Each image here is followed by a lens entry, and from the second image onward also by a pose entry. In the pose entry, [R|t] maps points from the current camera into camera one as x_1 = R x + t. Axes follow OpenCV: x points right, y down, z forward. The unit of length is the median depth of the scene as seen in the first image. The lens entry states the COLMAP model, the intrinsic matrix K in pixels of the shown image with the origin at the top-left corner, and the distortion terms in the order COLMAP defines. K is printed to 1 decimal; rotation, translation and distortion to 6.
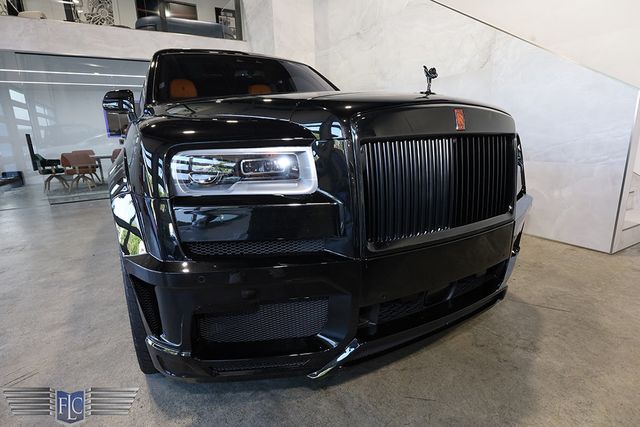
lens RADIAL K [[329.2, 0, 320.0], [0, 329.2, 213.5], [0, 0, 1]] dist [0.000101, -0.000958]
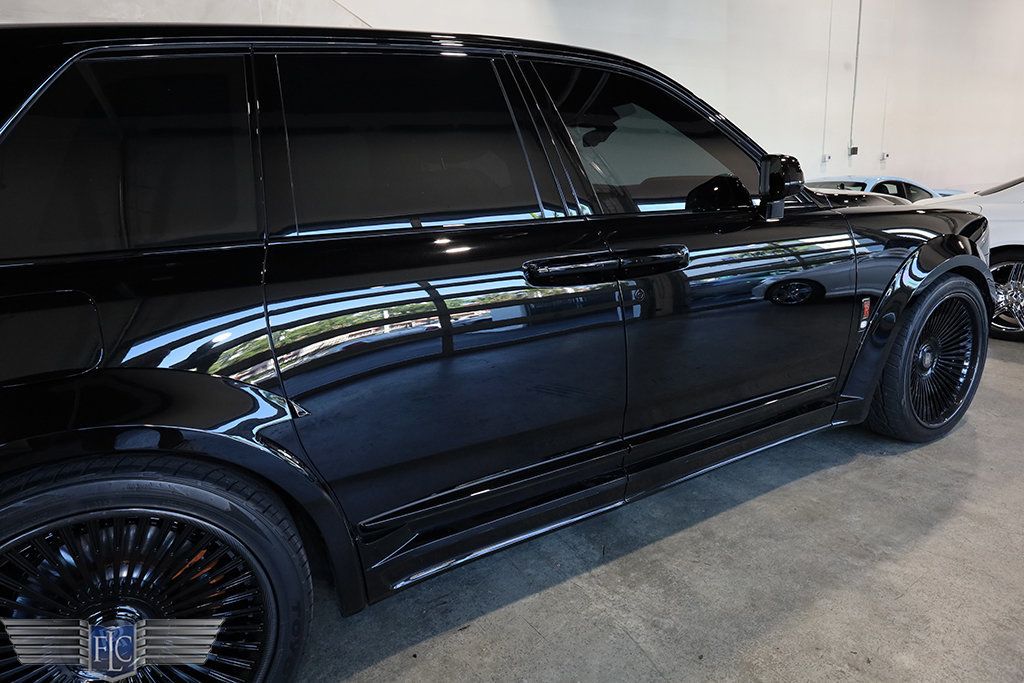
lens RADIAL K [[587.6, 0, 512.0], [0, 587.6, 341.5], [0, 0, 1]] dist [0.002209, 0.001790]
pose [[0.008153, -0.201986, 0.979354, -0.764468], [0.291125, 0.937442, 0.190918, -0.194384], [-0.956650, 0.283558, 0.066446, 0.693214]]
